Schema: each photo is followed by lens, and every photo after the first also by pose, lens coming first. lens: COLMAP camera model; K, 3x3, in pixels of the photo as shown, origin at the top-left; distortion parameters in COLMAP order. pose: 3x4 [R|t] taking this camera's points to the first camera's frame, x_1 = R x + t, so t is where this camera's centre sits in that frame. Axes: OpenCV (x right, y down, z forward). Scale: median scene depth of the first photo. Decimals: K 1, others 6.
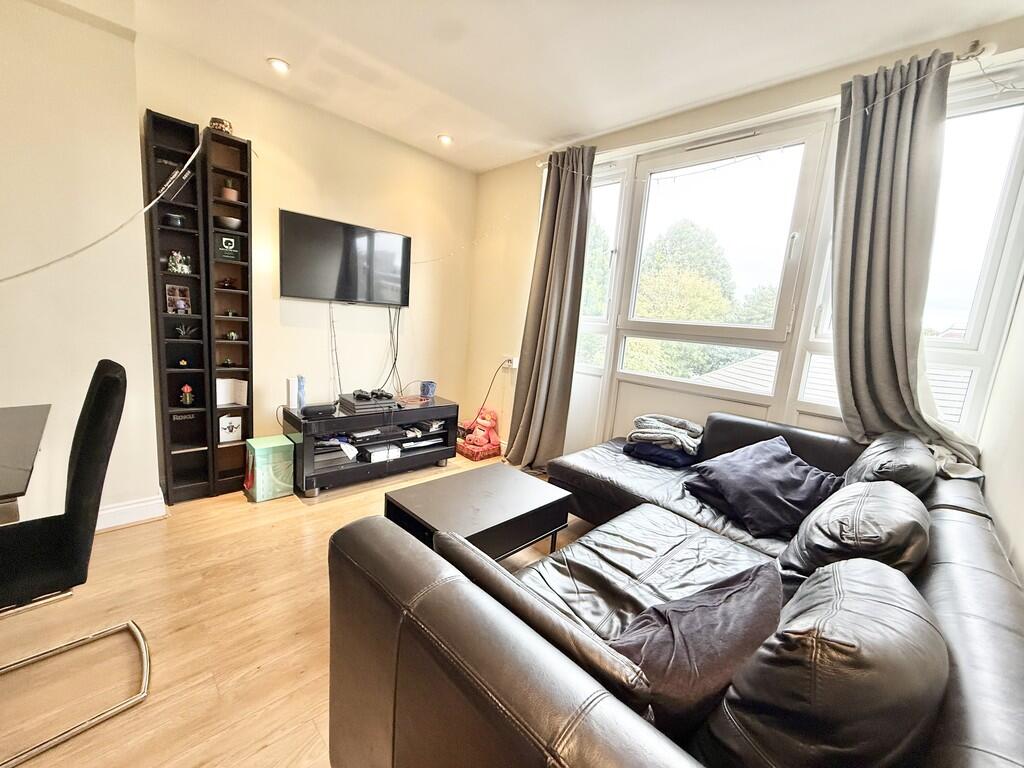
lens RADIAL K [[403.8, 0, 512.0], [0, 403.8, 384.0], [0, 0, 1]] dist [-0.000097, -0.002812]
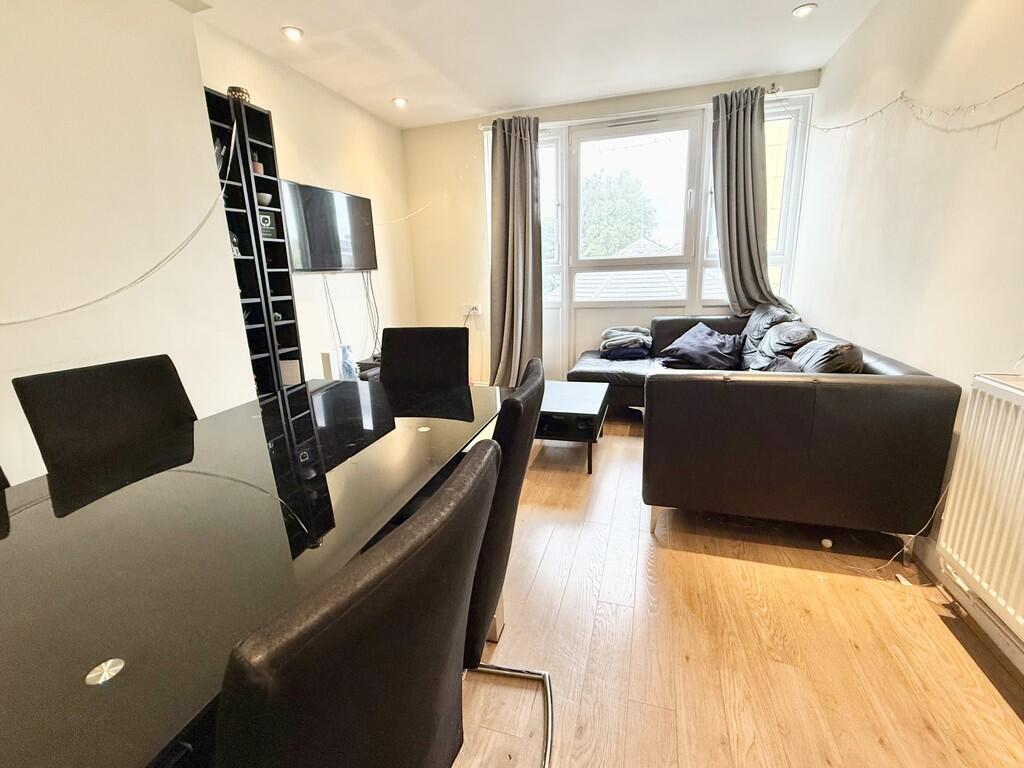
lens RADIAL K [[446.4, 0, 512.0], [0, 446.4, 384.0], [0, 0, 1]] dist [-0.012306, -0.000289]
pose [[0.879080, -0.220568, 0.422572, -0.695194], [0.178058, 0.974278, 0.138125, -0.007570], [-0.442168, -0.046181, 0.895742, -0.228362]]
